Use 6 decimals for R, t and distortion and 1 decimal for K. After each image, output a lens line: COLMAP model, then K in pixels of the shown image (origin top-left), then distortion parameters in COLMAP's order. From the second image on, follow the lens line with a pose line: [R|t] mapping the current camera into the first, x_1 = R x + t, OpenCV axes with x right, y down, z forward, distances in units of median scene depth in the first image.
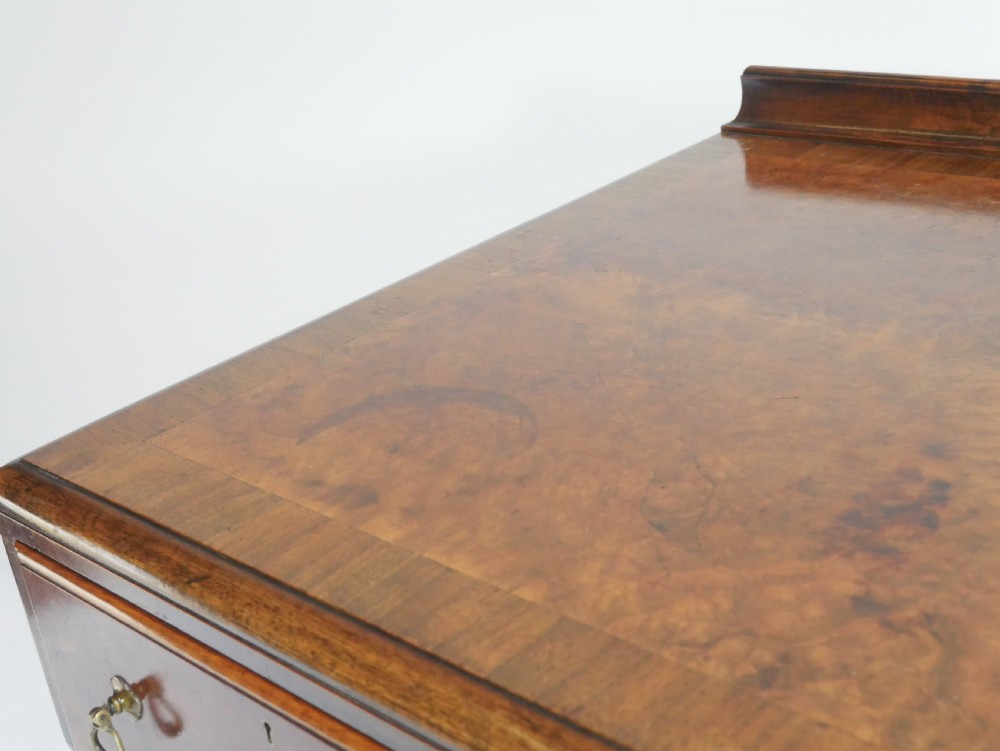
lens RADIAL K [[1333.6, 0, 500.0], [0, 1333.6, 375.5], [0, 0, 1]] dist [0.021220, -0.034981]
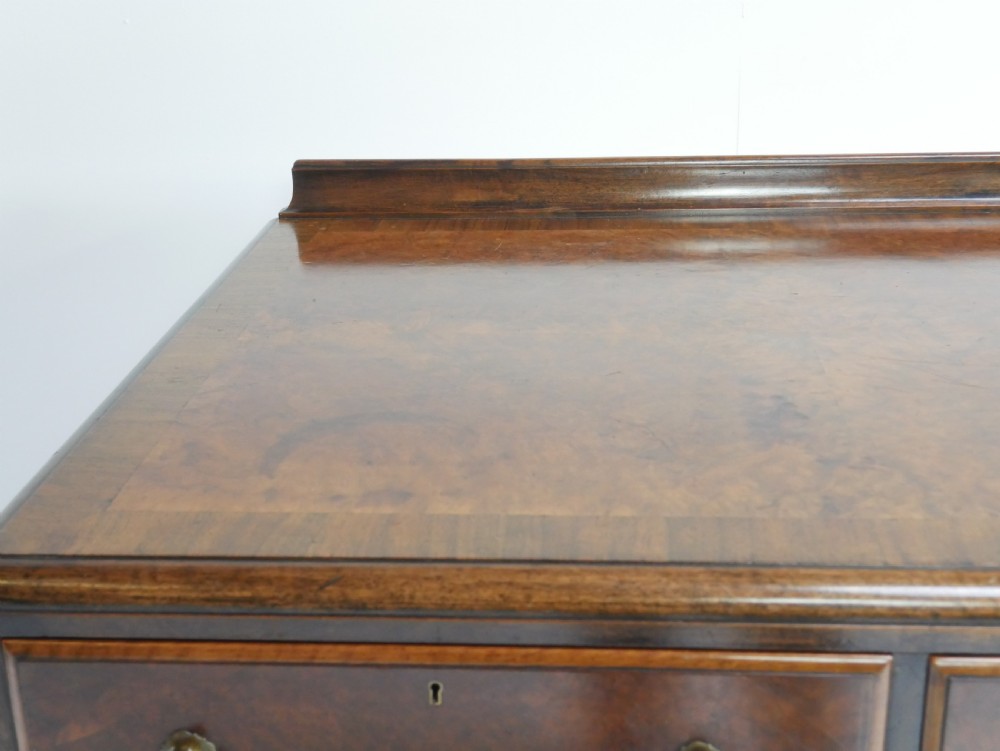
lens RADIAL K [[1333.6, 0, 500.0], [0, 1333.6, 375.5], [0, 0, 1]] dist [0.021220, -0.034981]
pose [[0.777945, -0.126786, 0.615407, -0.833009], [0.190614, 0.980895, -0.038874, 0.059405], [-0.598722, 0.147547, 0.787250, 0.031698]]
